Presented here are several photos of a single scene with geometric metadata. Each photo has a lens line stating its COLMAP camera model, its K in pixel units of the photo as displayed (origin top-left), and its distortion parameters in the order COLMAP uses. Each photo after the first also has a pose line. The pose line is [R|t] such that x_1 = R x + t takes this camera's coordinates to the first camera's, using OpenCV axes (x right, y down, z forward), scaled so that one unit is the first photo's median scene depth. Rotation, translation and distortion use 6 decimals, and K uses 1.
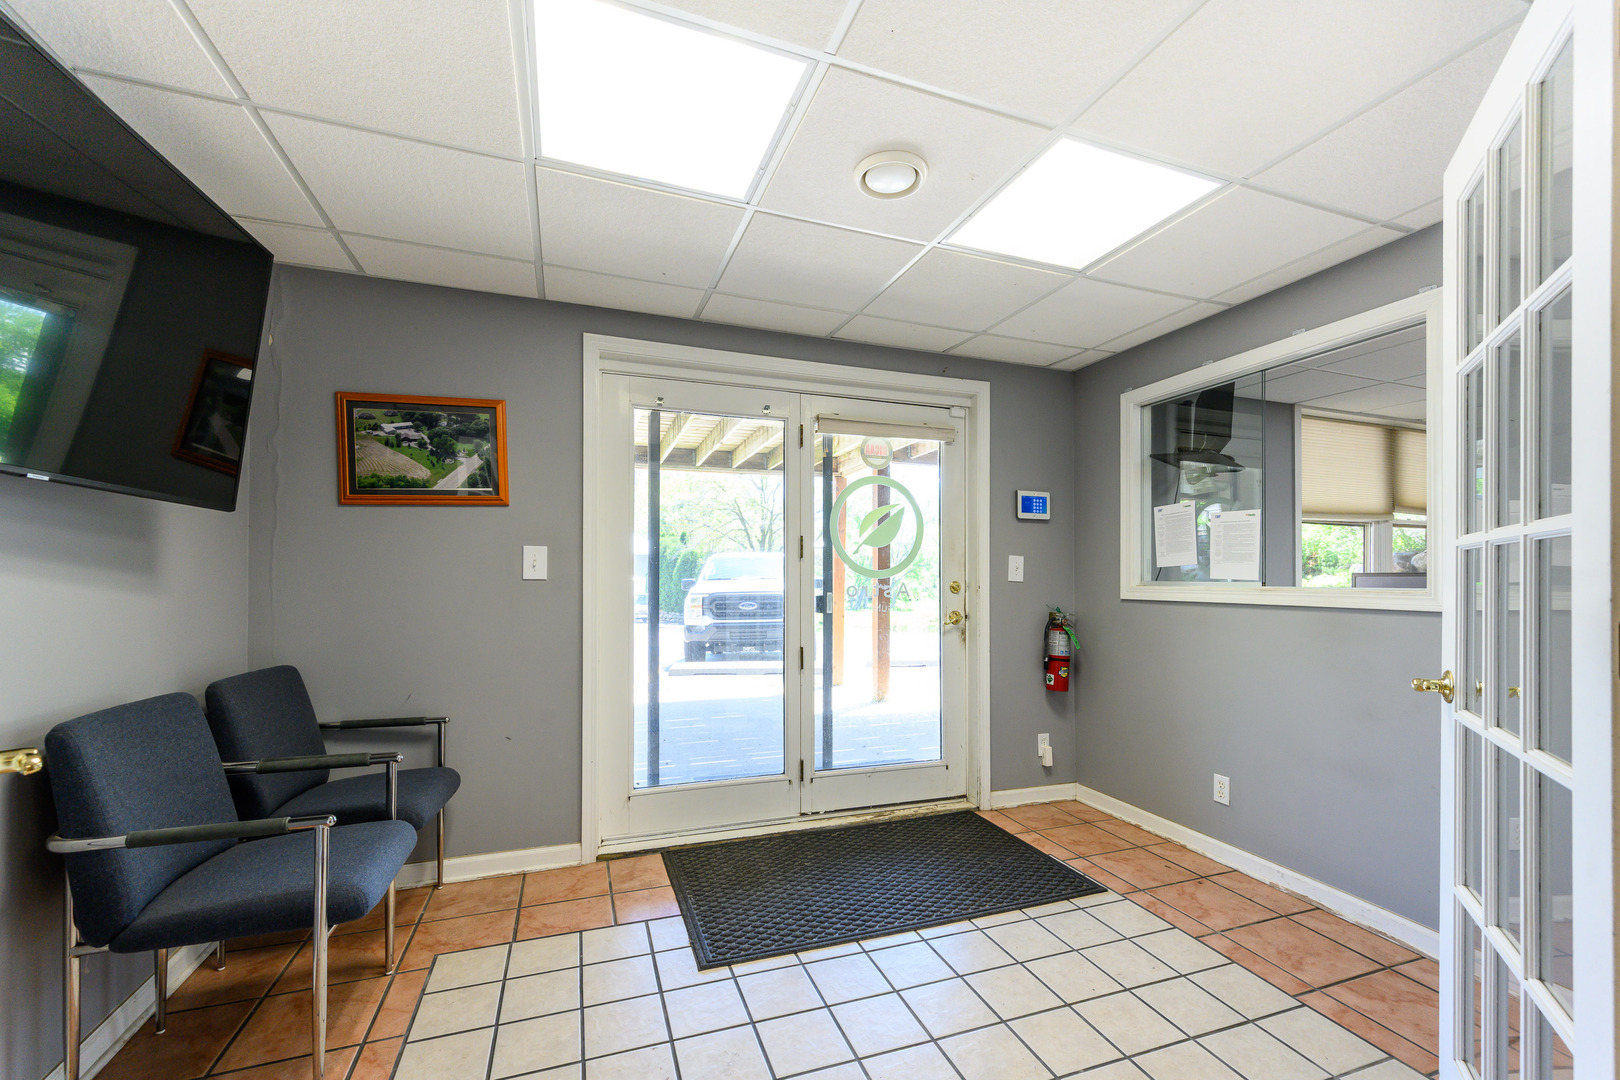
lens RADIAL K [[661.7, 0, 808.8], [0, 661.7, 571.3], [0, 0, 1]] dist [-0.000035, -0.000023]
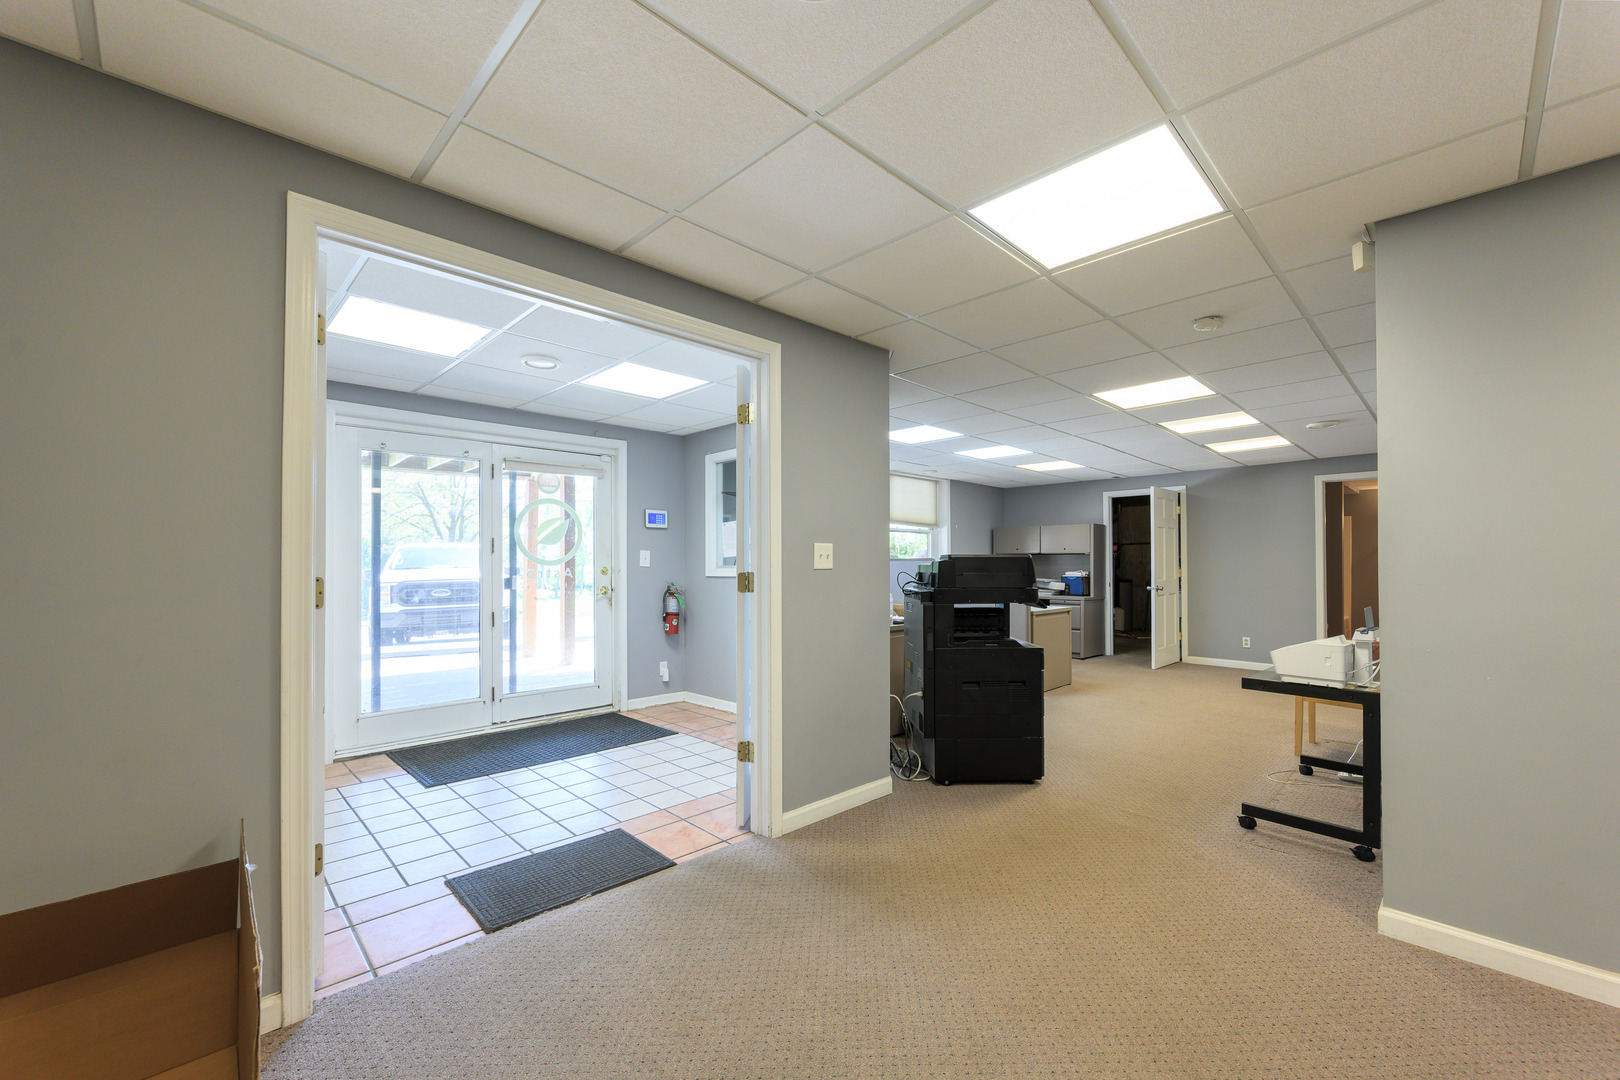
lens RADIAL K [[656.3, 0, 831.8], [0, 656.3, 548.7], [0, 0, 1]] dist [0.000318, -0.000049]
pose [[0.897194, -0.000145, 0.441636, 0.019221], [0.006427, 0.999898, -0.012729, -0.004943], [-0.441589, 0.014258, 0.897104, -0.622534]]
